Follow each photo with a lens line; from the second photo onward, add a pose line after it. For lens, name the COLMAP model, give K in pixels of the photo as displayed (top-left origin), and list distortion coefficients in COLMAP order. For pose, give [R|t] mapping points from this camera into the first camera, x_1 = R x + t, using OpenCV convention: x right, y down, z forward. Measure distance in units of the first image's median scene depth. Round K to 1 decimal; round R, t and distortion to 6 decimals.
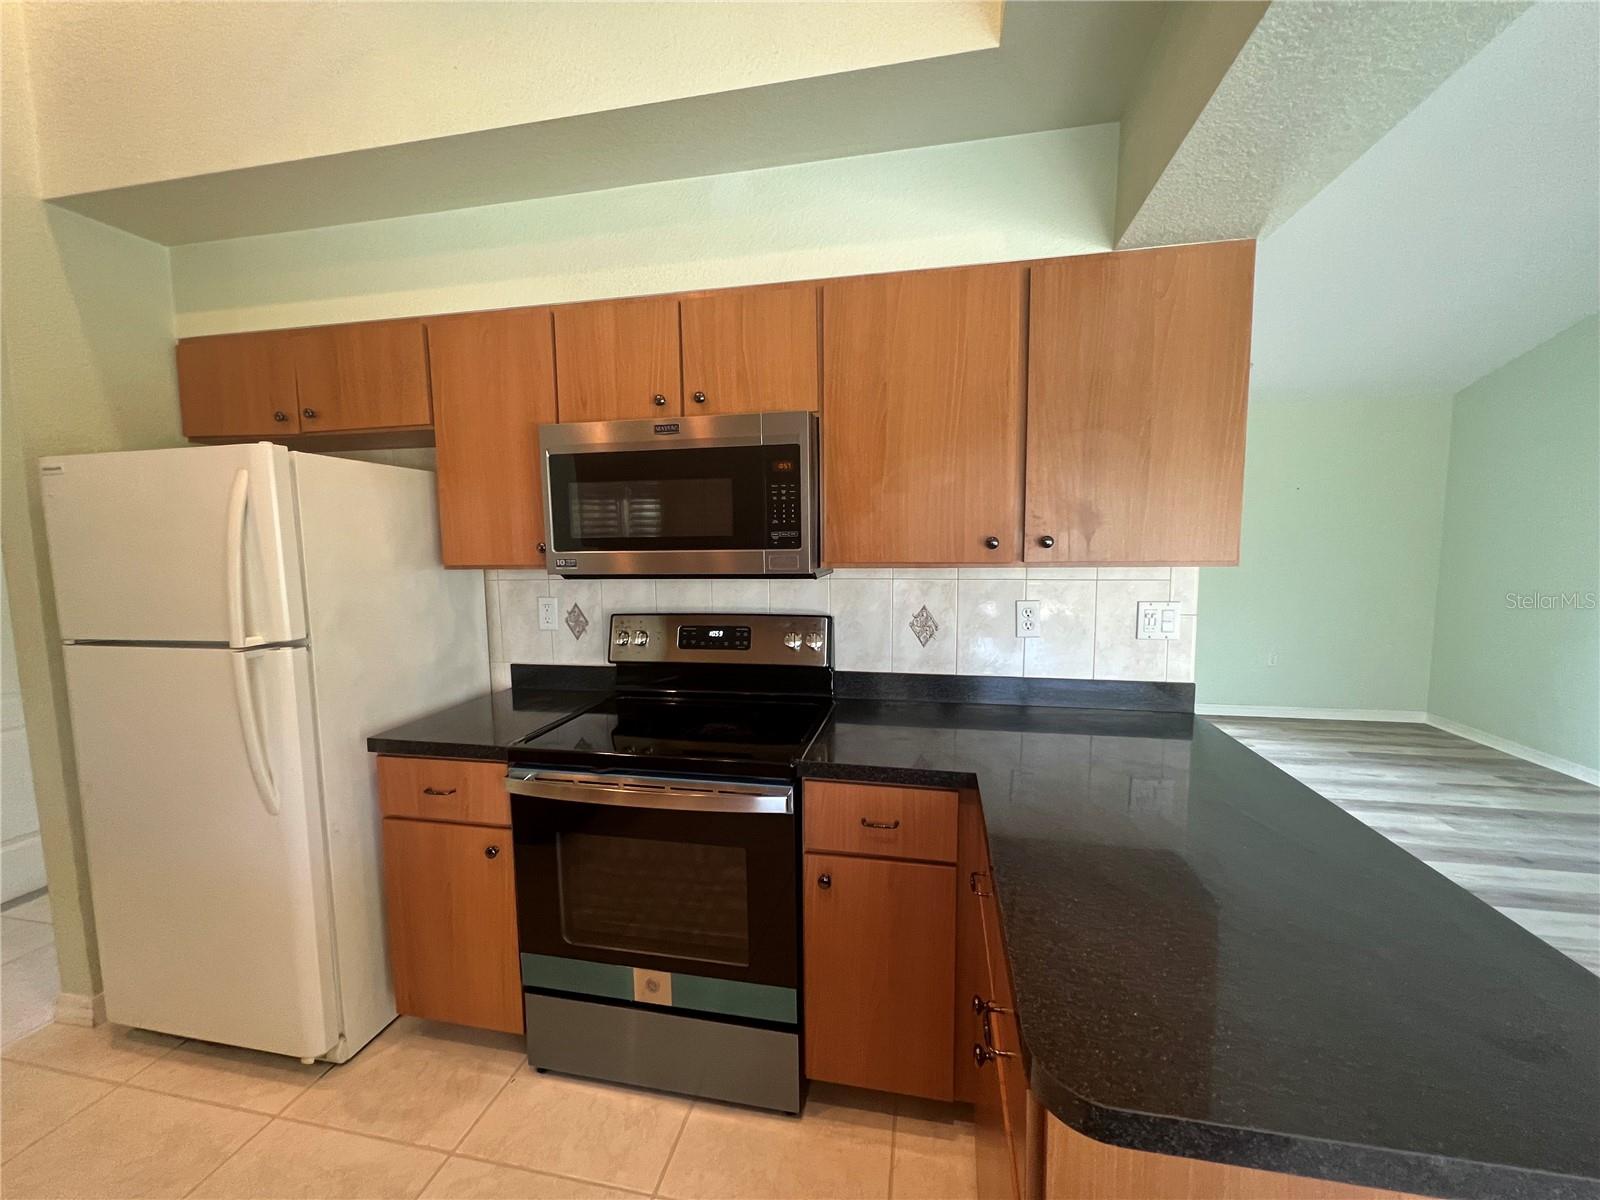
lens RADIAL K [[639.6, 0, 800.8], [0, 639.6, 606.4], [0, 0, 1]] dist [-0.002744, 0.000577]
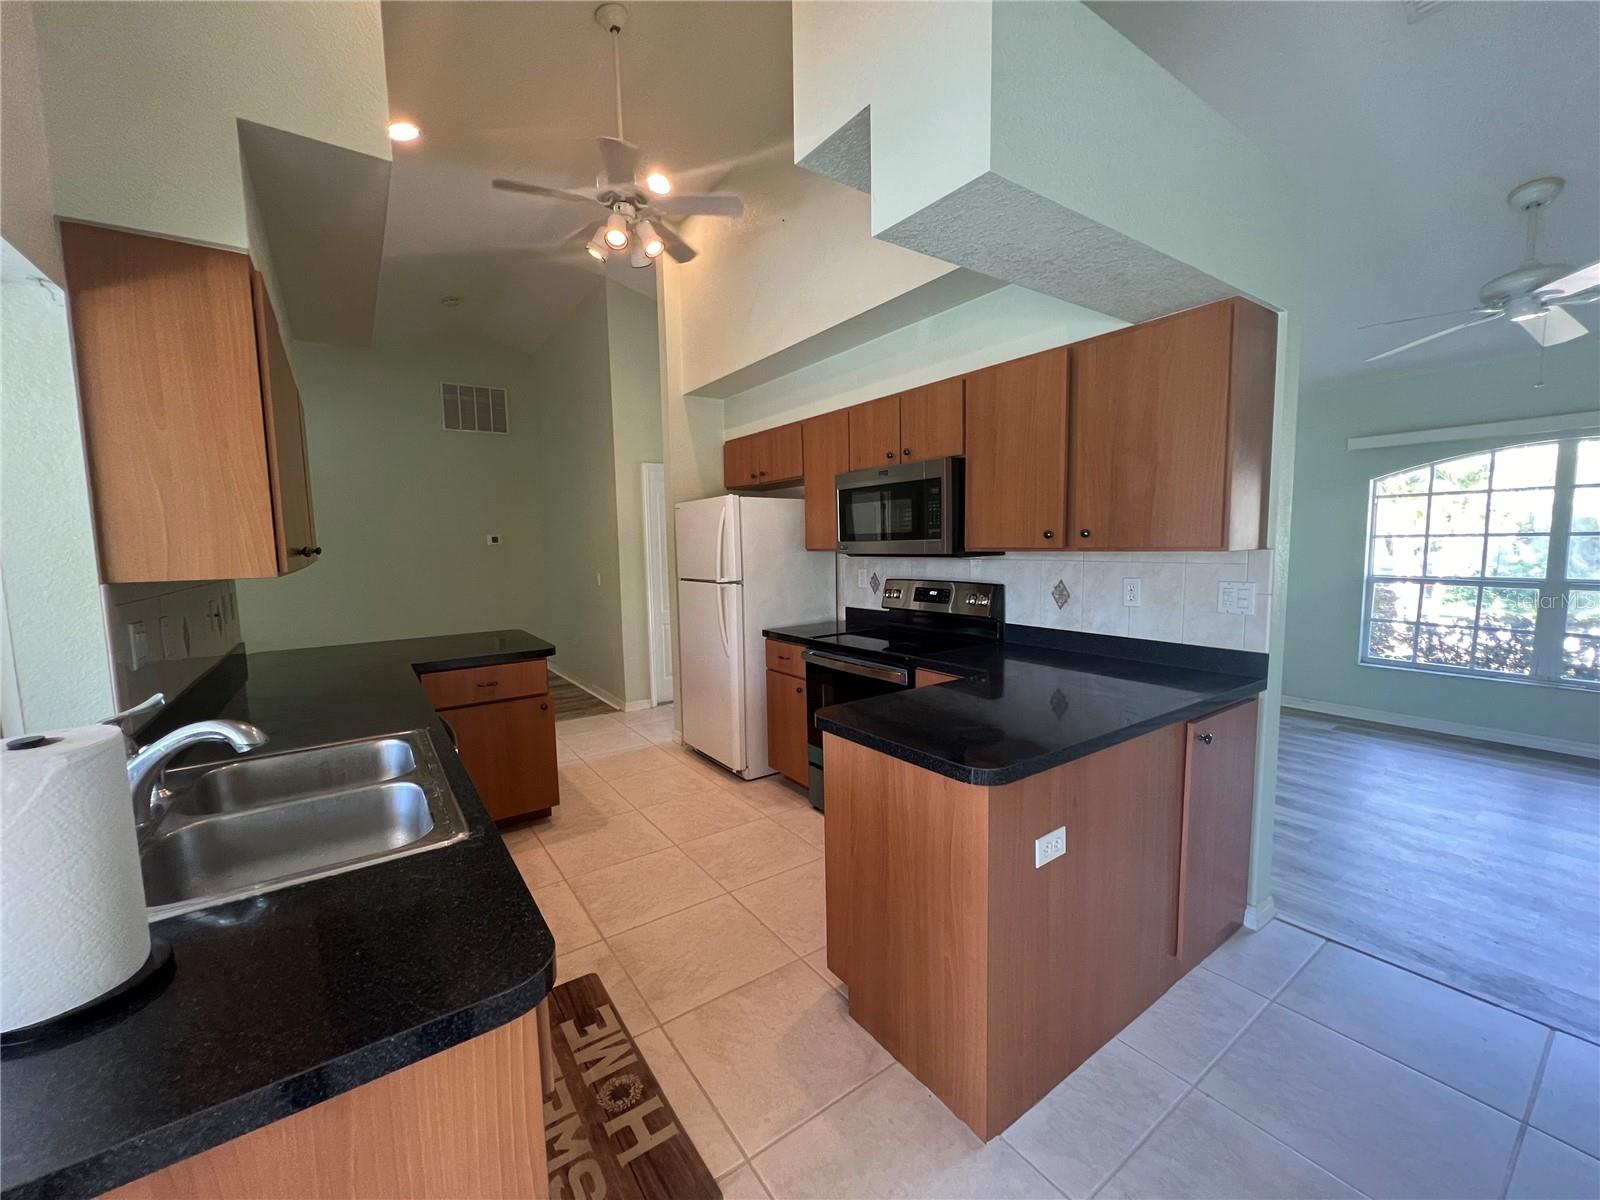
lens RADIAL K [[639.6, 0, 799.2], [0, 639.6, 605.4], [0, 0, 1]] dist [-0.002744, 0.000577]
pose [[0.727108, 0.065159, -0.683424, 0.762024], [-0.056312, 0.997792, 0.035220, 0.039338], [0.684210, 0.012876, 0.729171, -0.413621]]
